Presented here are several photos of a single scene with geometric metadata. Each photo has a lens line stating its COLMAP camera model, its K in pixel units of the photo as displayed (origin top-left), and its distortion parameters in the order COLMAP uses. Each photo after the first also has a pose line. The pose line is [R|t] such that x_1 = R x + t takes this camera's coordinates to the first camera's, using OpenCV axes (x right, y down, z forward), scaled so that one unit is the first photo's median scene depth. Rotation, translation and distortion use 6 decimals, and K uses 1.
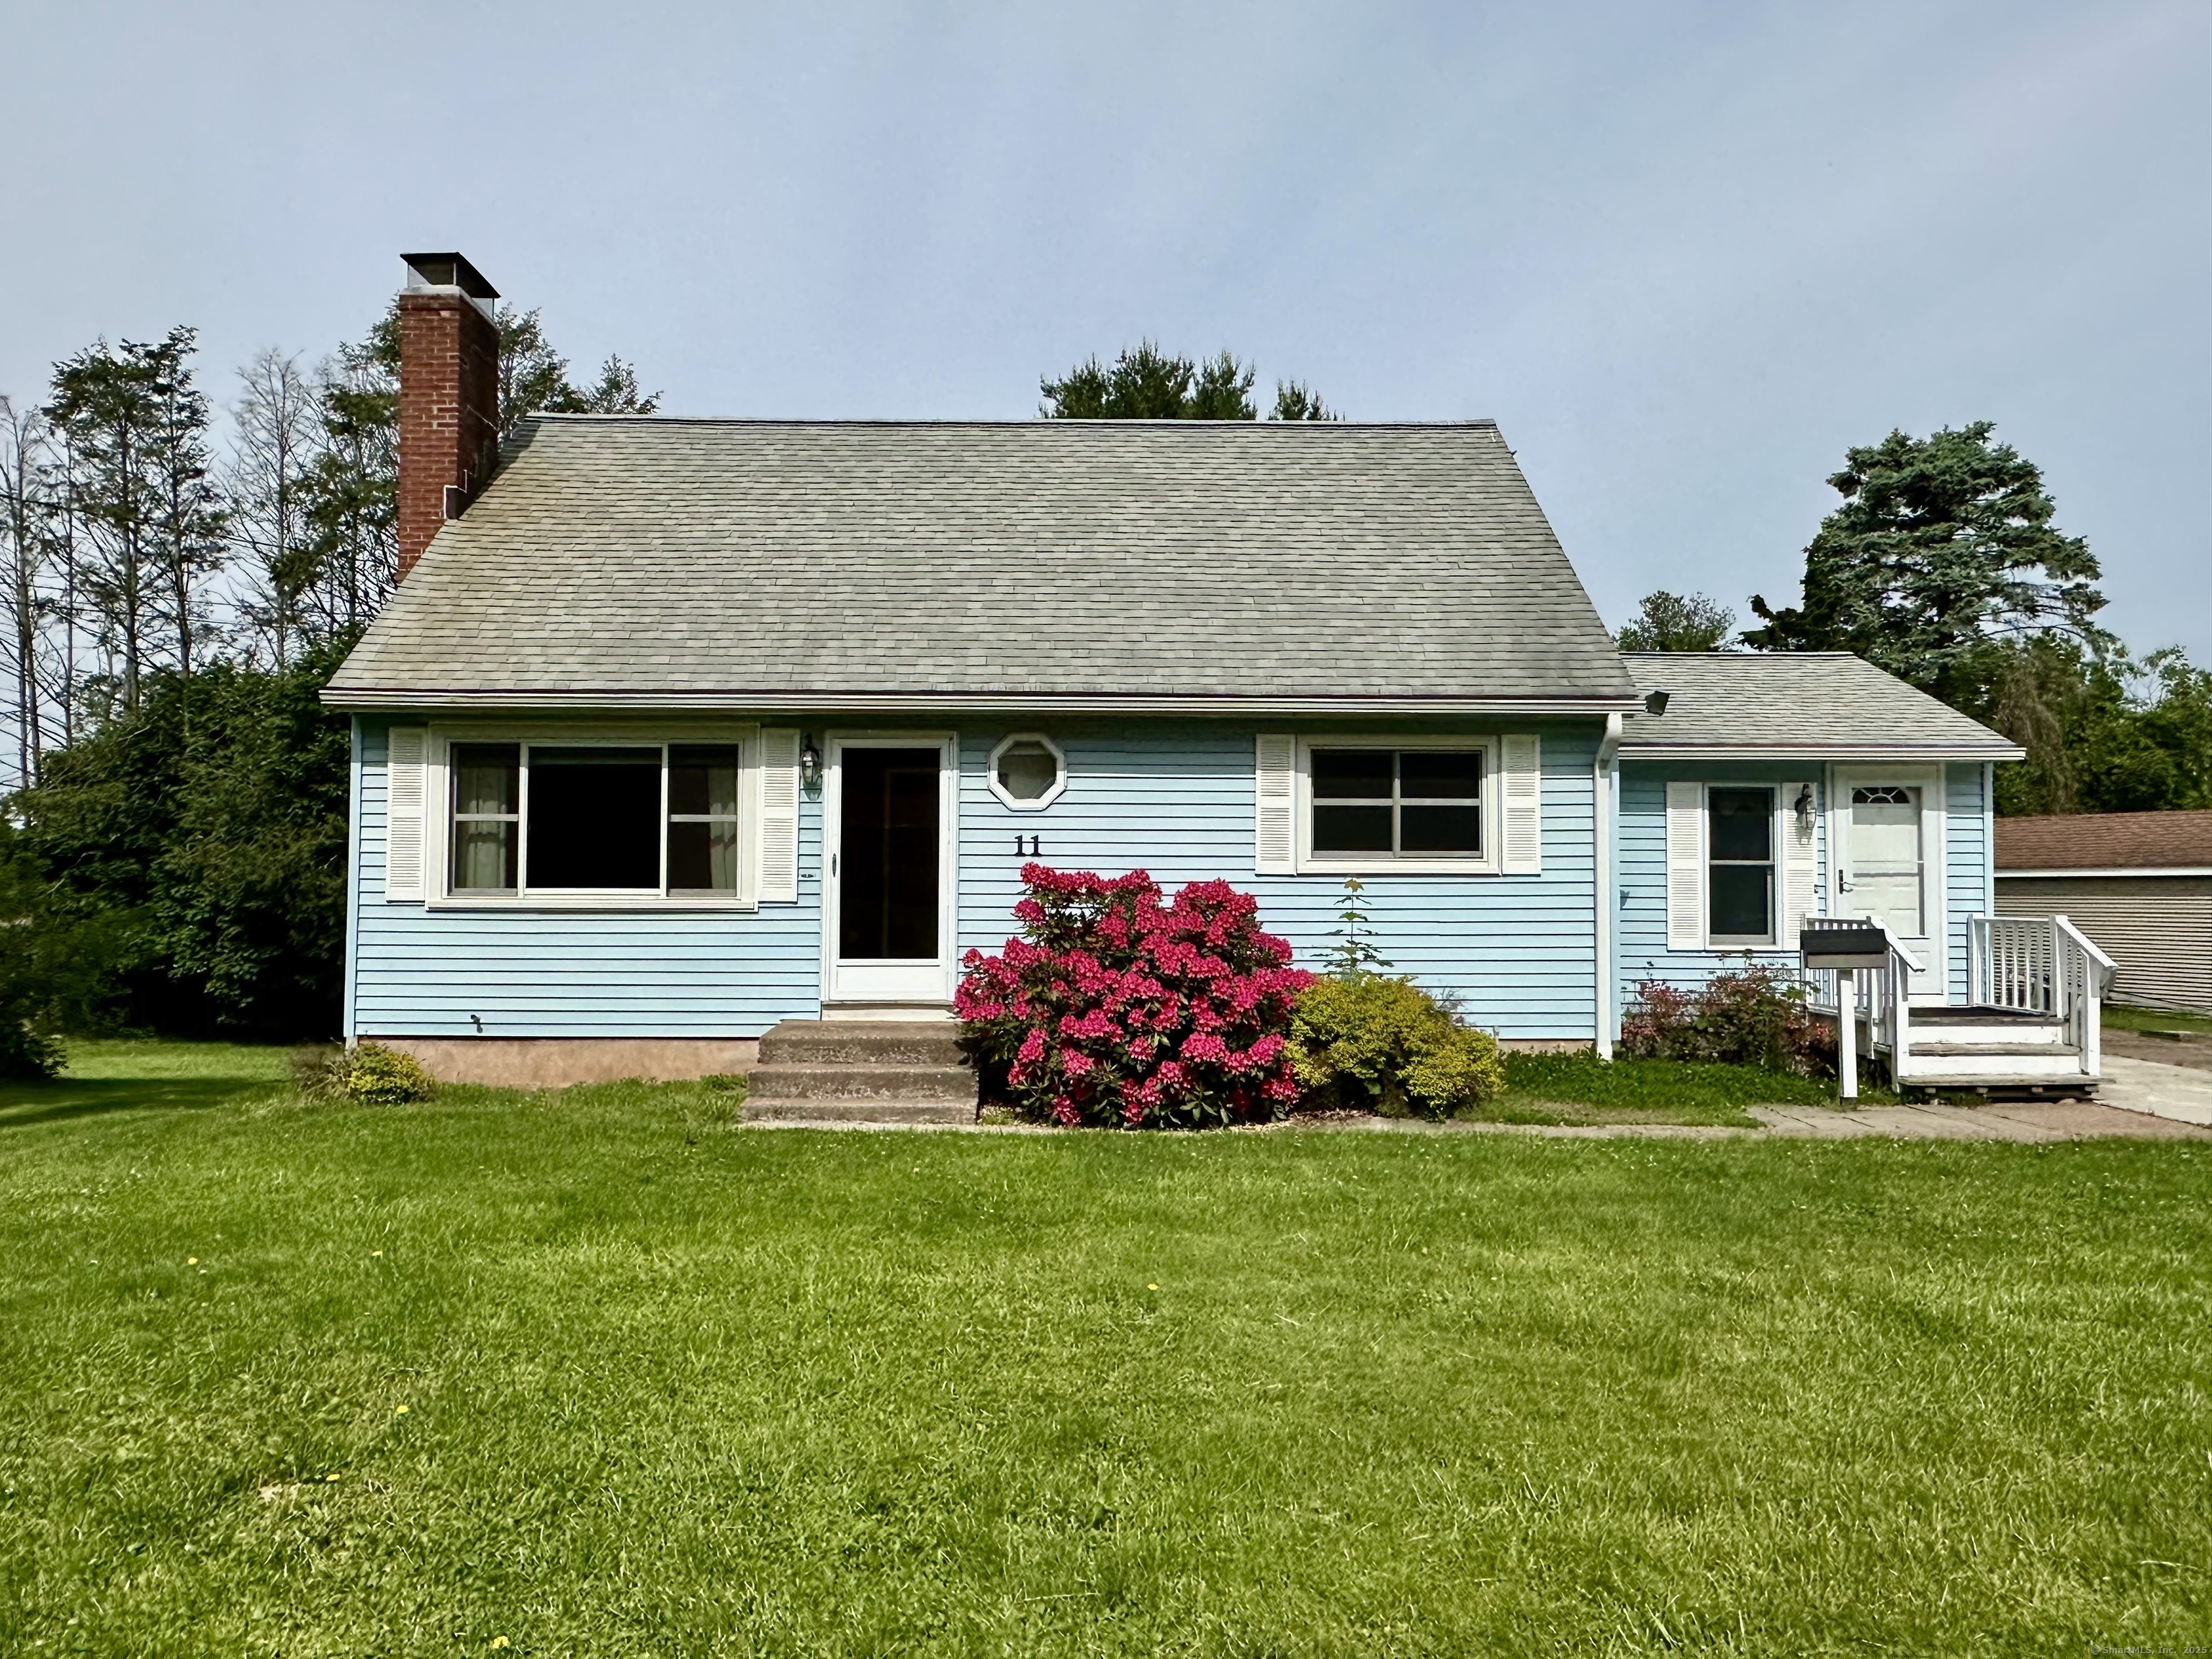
lens RADIAL K [[1534.5, 0, 1107.9], [0, 1534.5, 824.8], [0, 0, 1]] dist [0.003410, -0.000710]
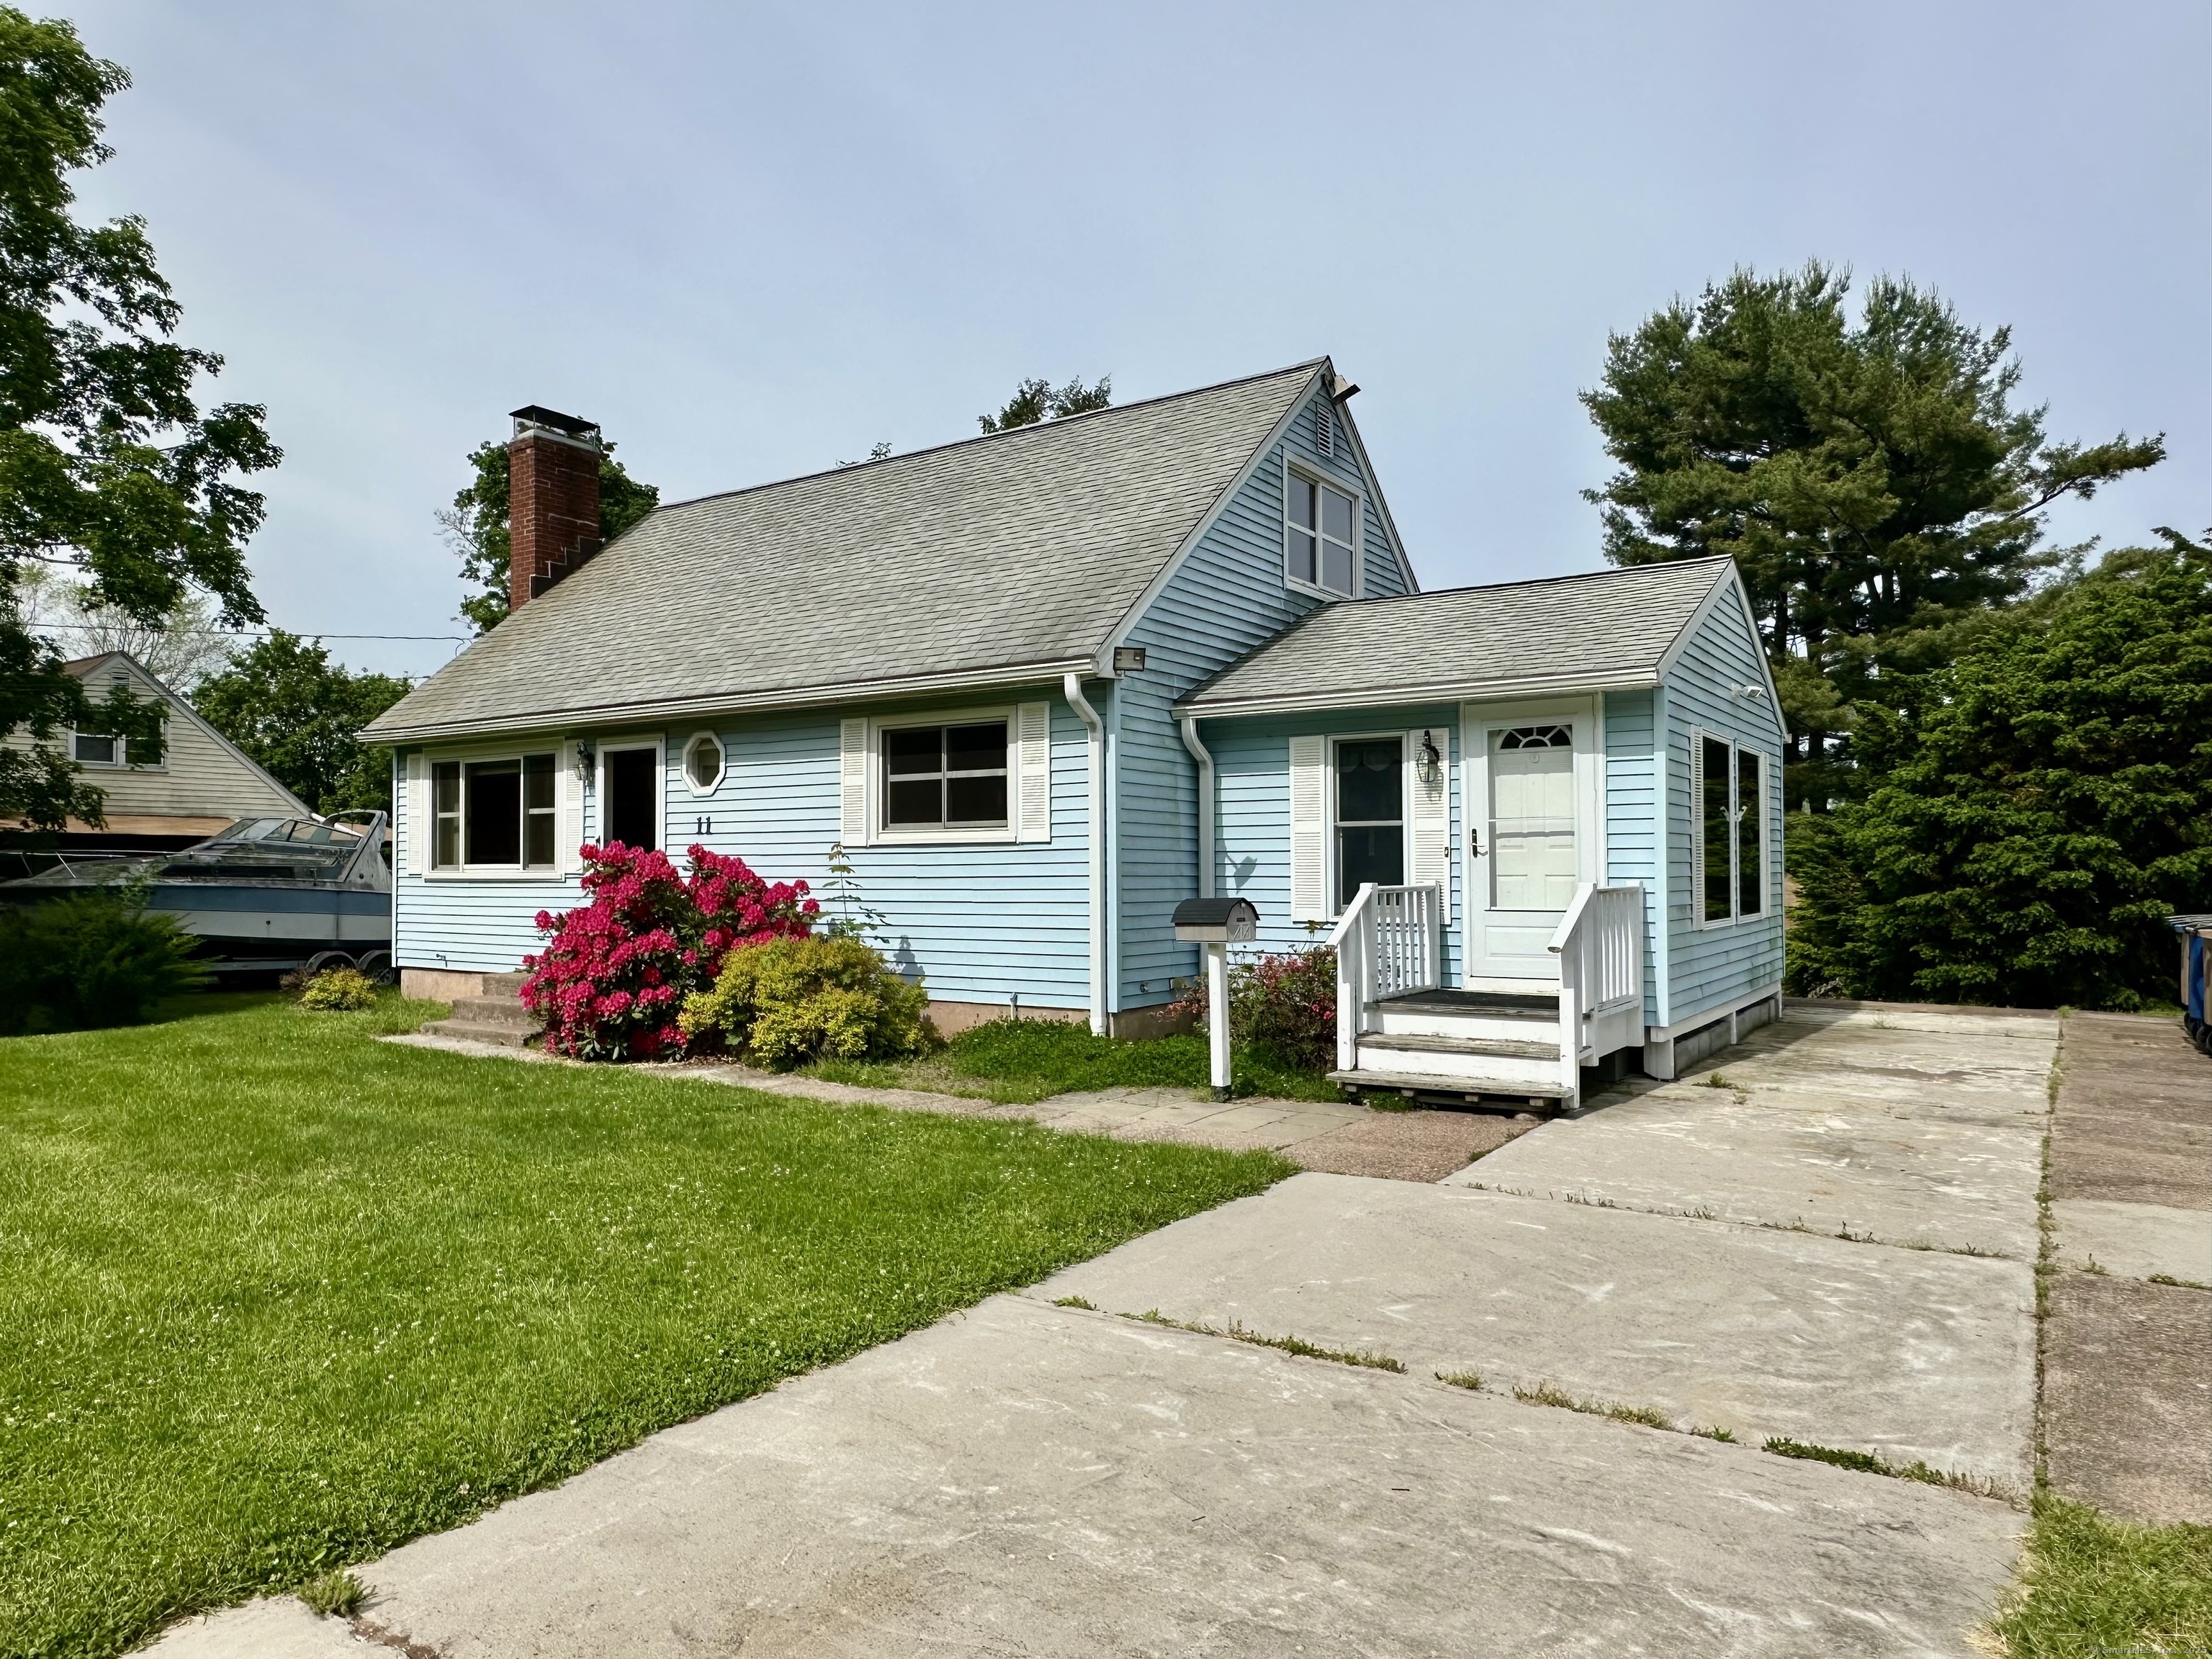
lens RADIAL K [[1426.6, 0, 1111.2], [0, 1426.6, 844.0], [0, 0, 1]] dist [-0.012150, 0.005594]
pose [[0.820694, -0.016790, -0.571122, 0.842289], [0.034259, 0.999216, 0.019854, 0.016615], [0.570340, -0.035860, 0.820625, 0.268913]]
